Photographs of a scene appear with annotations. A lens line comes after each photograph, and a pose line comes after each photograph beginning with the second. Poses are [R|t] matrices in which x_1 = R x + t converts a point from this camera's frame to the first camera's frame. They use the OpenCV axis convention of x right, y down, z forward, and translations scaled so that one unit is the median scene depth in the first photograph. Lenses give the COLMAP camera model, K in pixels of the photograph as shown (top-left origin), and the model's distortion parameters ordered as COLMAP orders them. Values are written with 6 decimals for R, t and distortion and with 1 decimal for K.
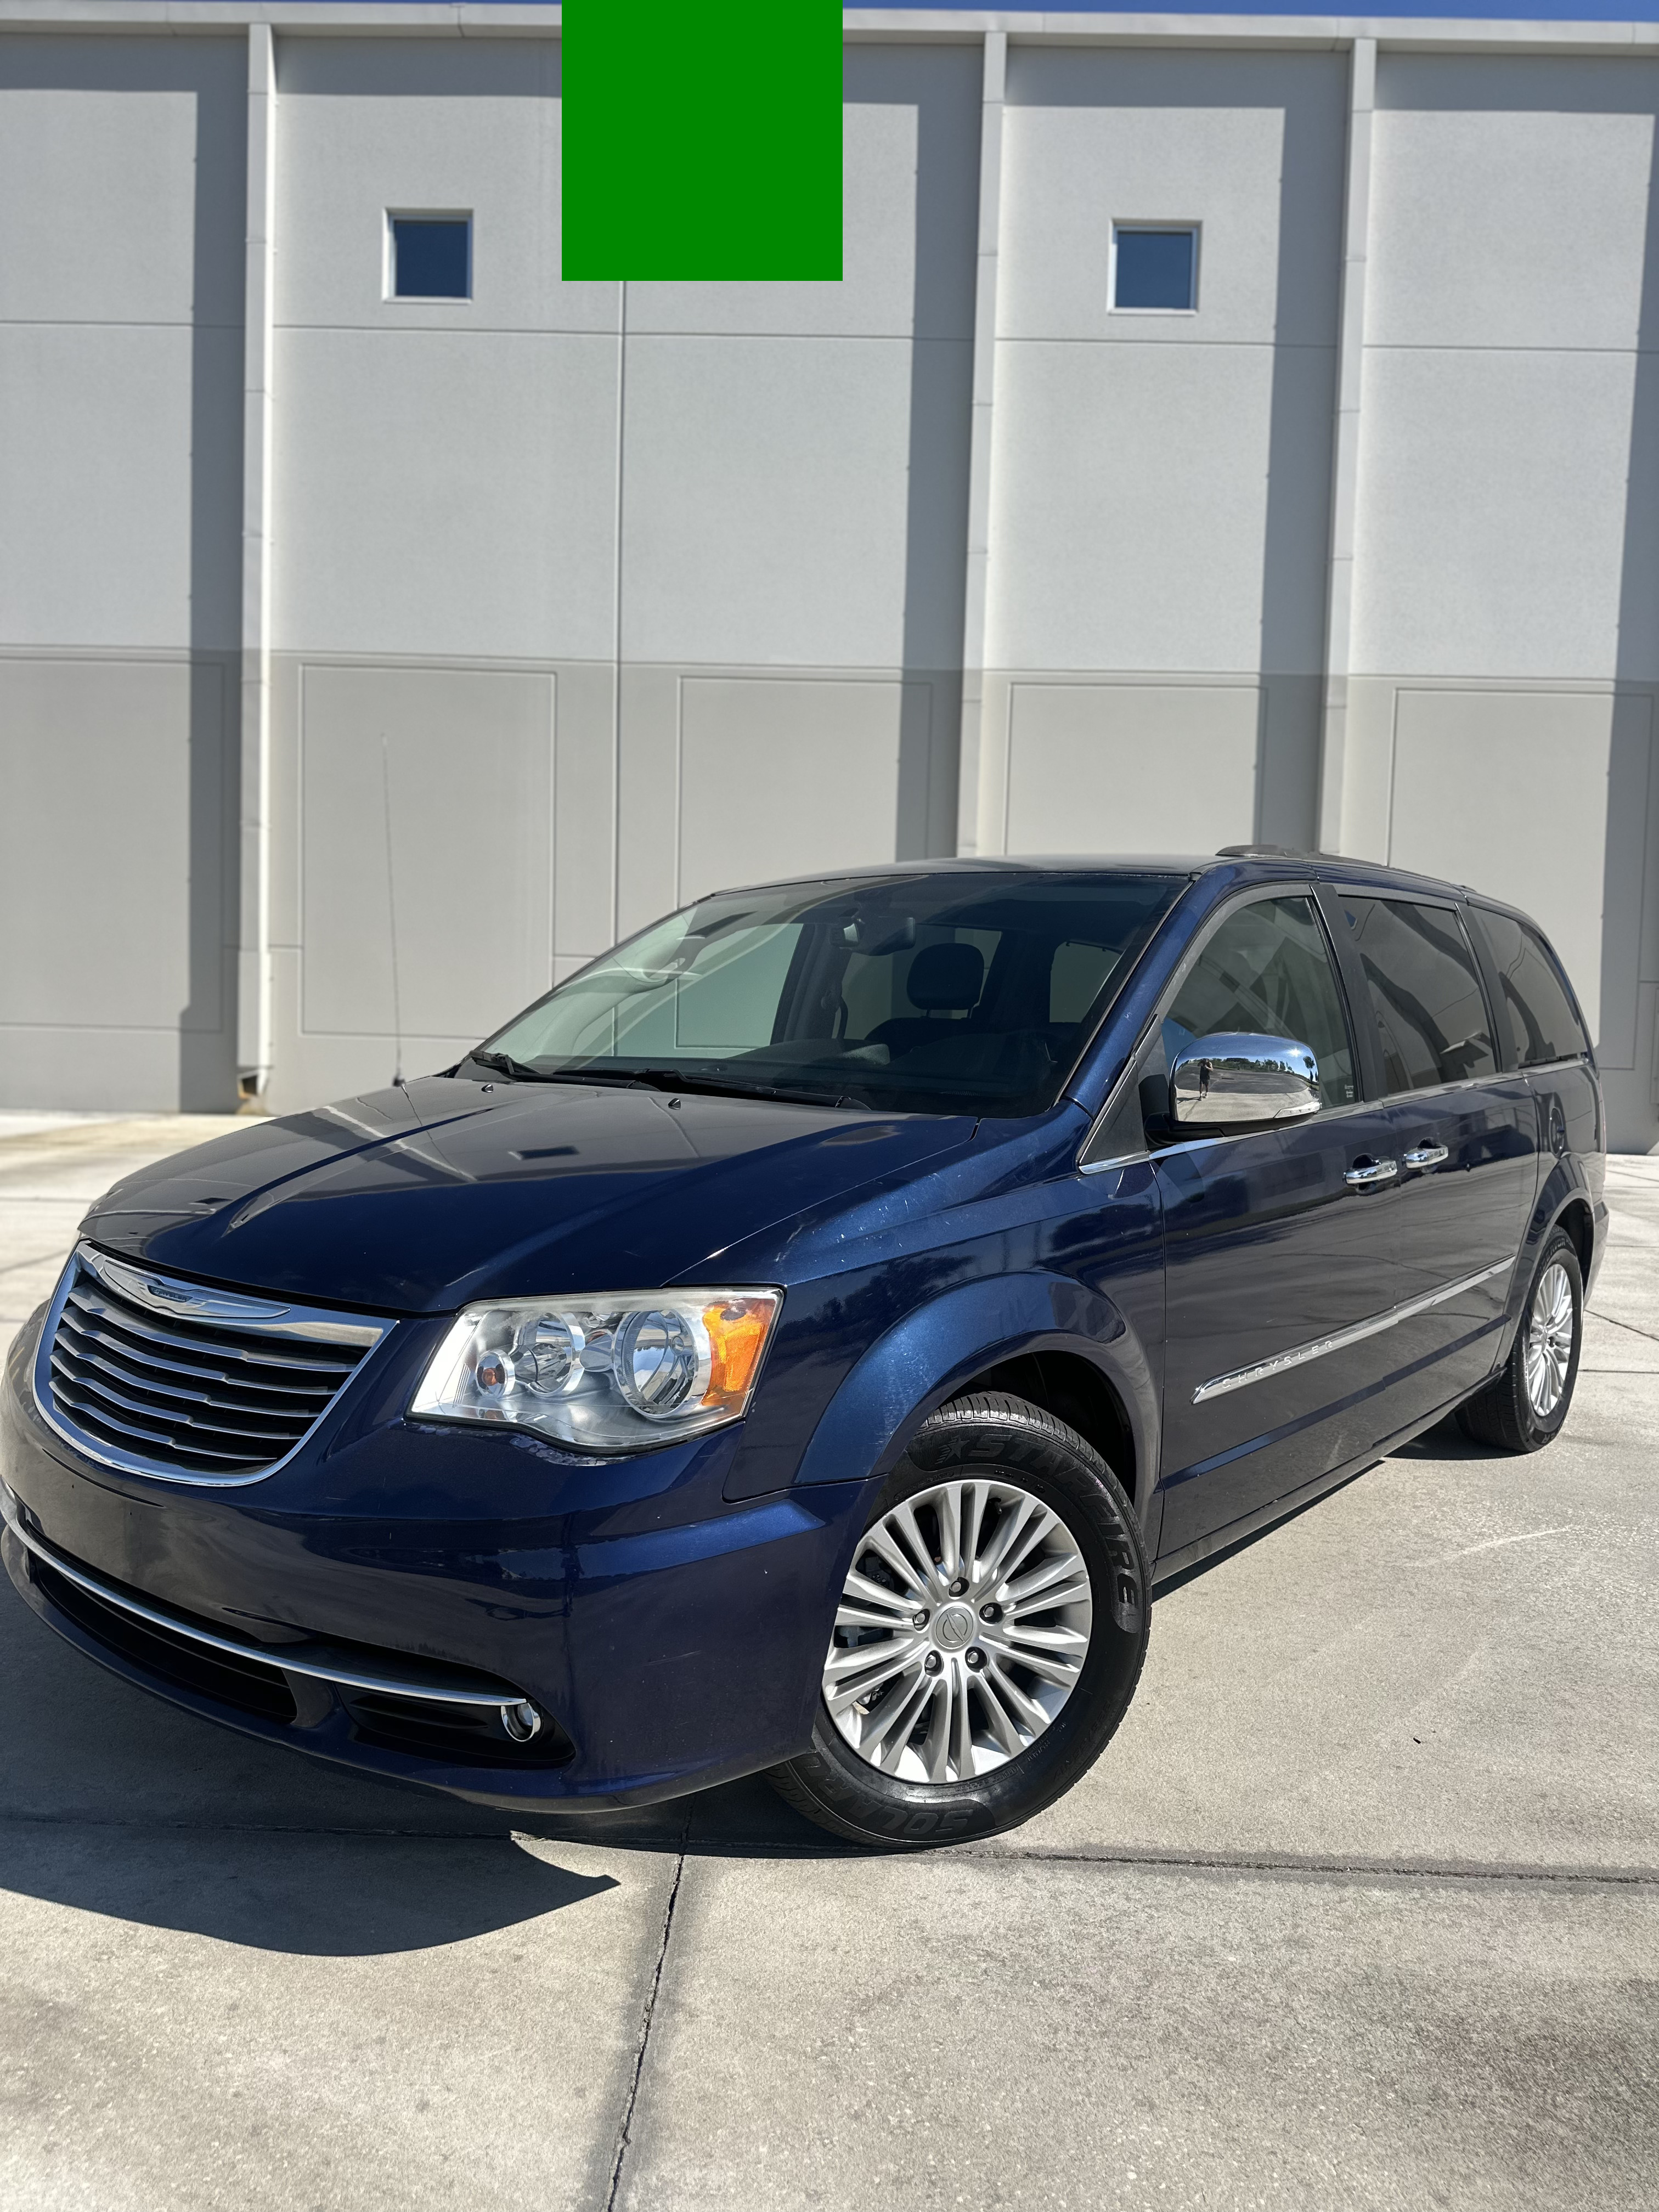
lens RADIAL K [[1579.1, 0, 828.4], [0, 1579.1, 1104.3], [0, 0, 1]] dist [0.003383, 0.000442]
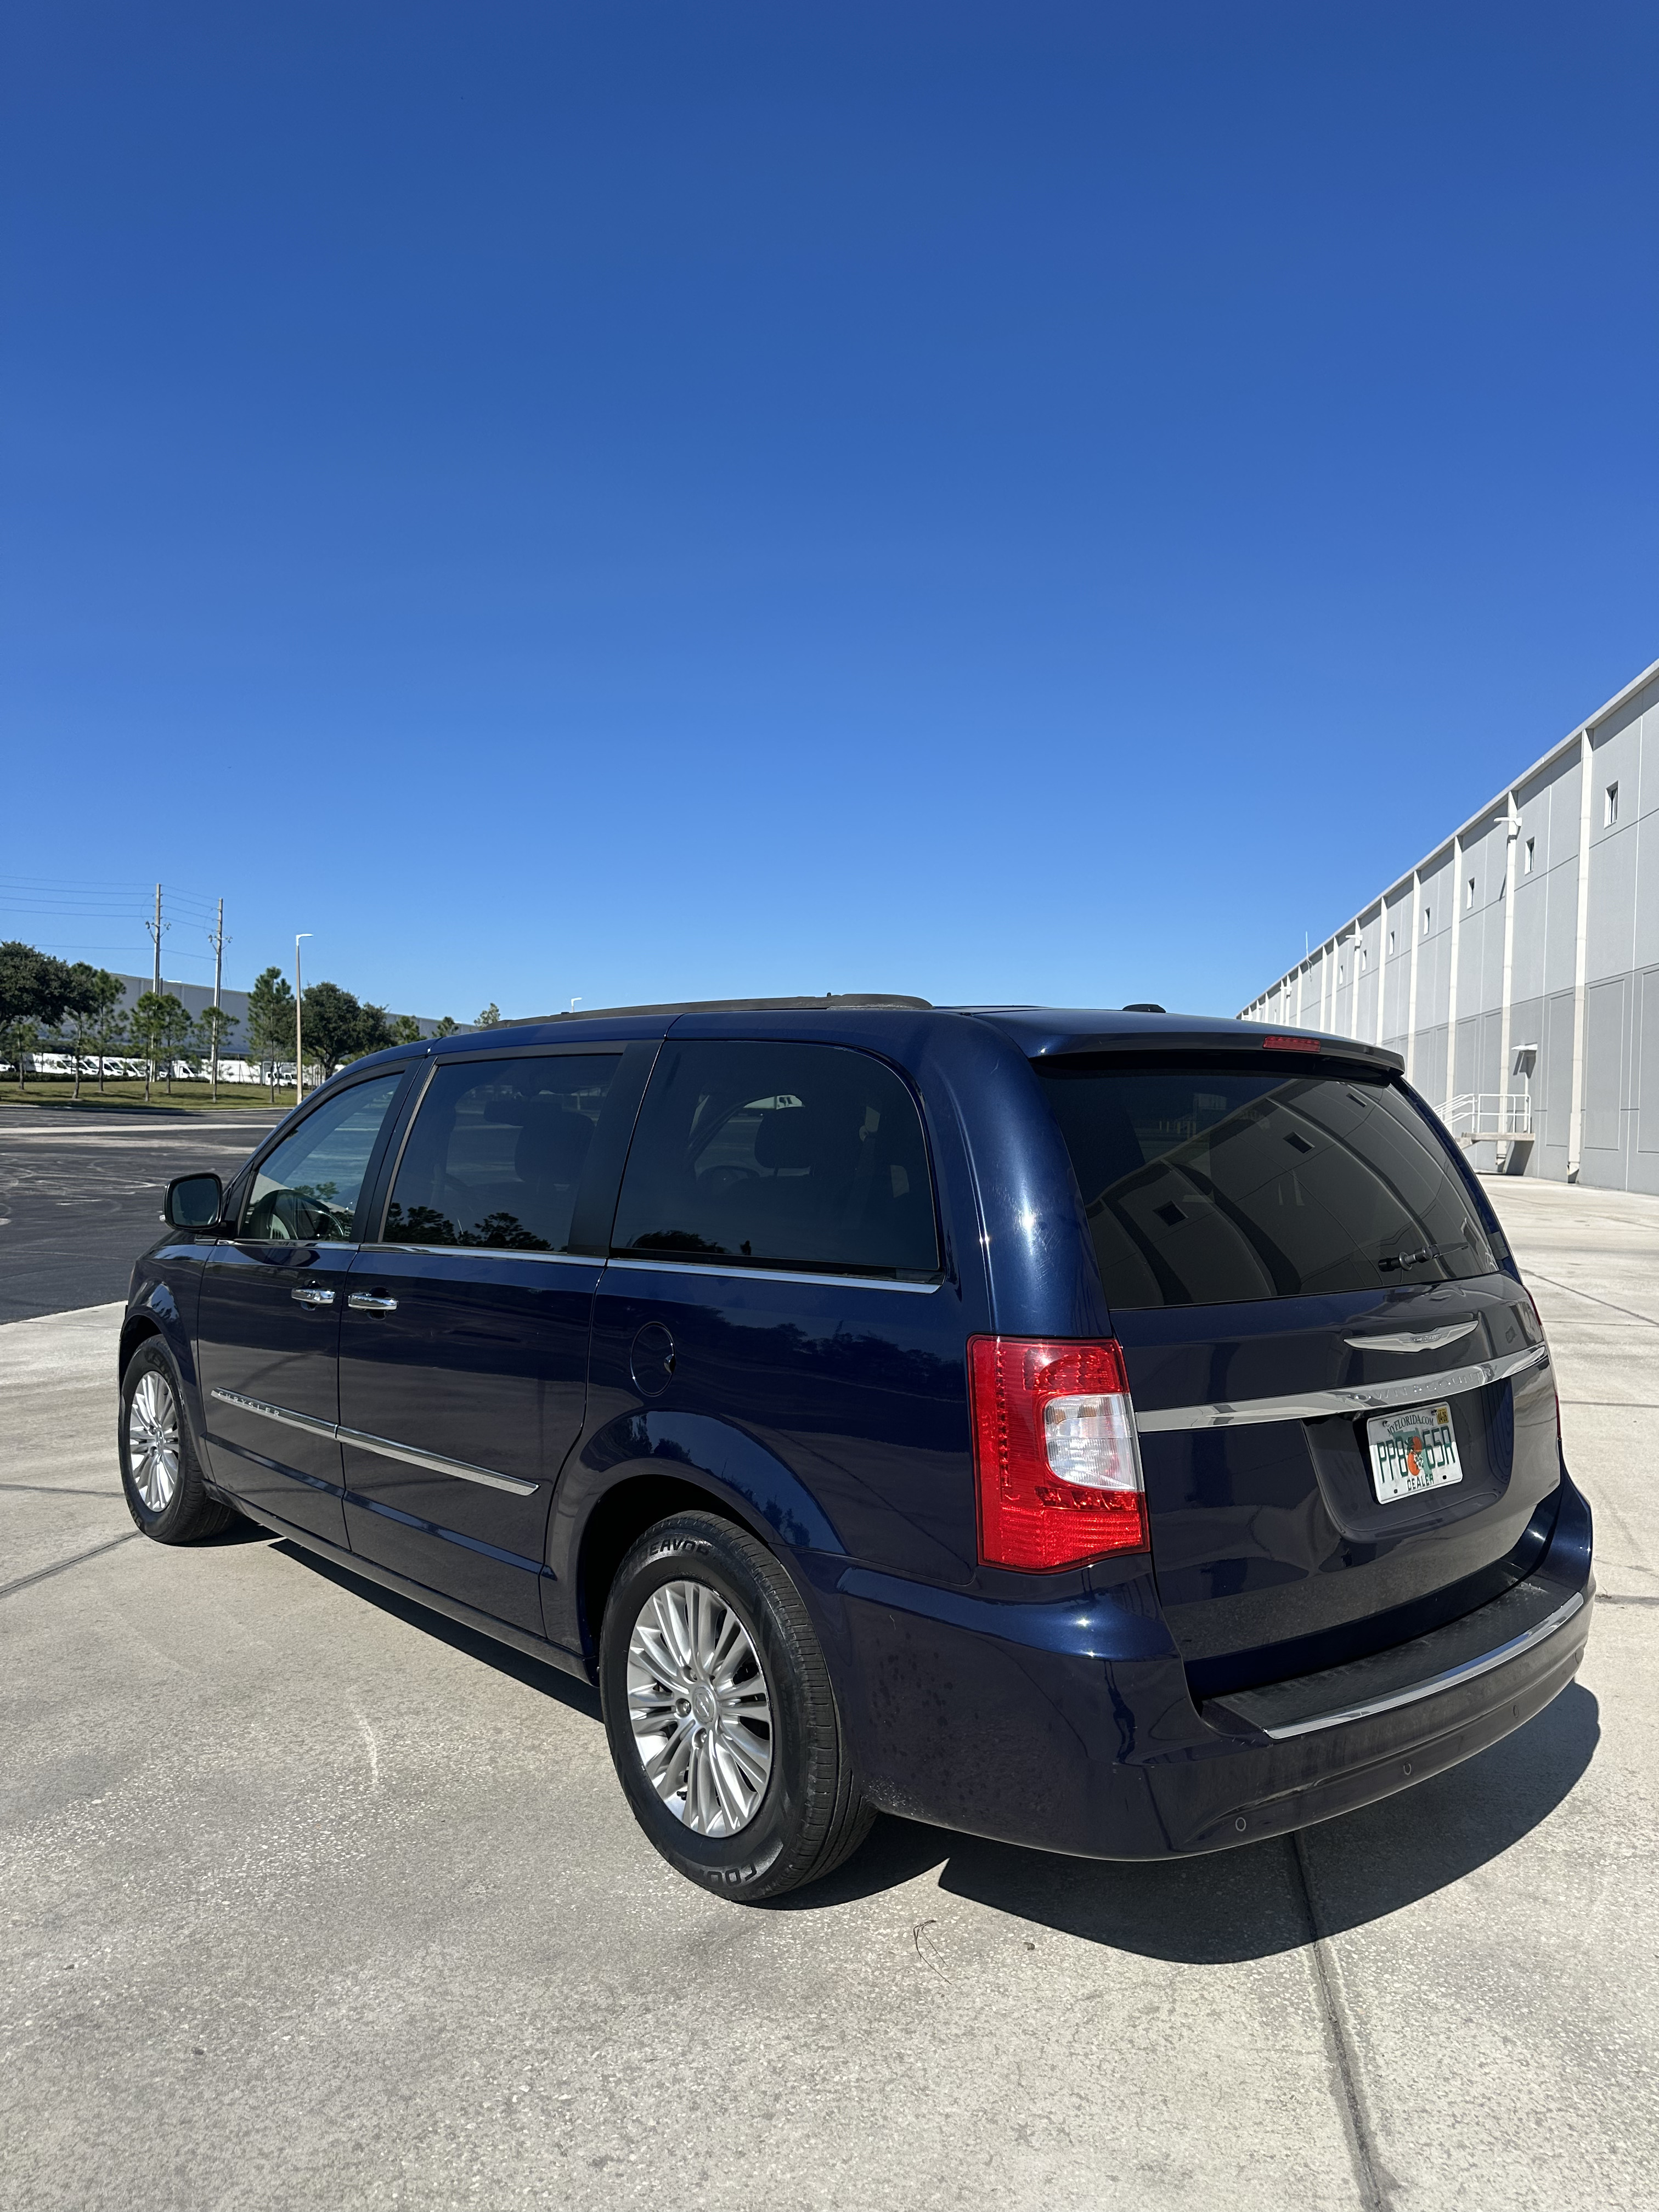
lens RADIAL K [[1579.1, 0, 828.5], [0, 1579.1, 1110.7], [0, 0, 1]] dist [0.003383, 0.000442]
pose [[-0.163763, -0.023880, -0.986211, 1.375688], [-0.074790, 0.997130, -0.011725, -0.107963], [0.983661, 0.071839, -0.165079, 1.462436]]
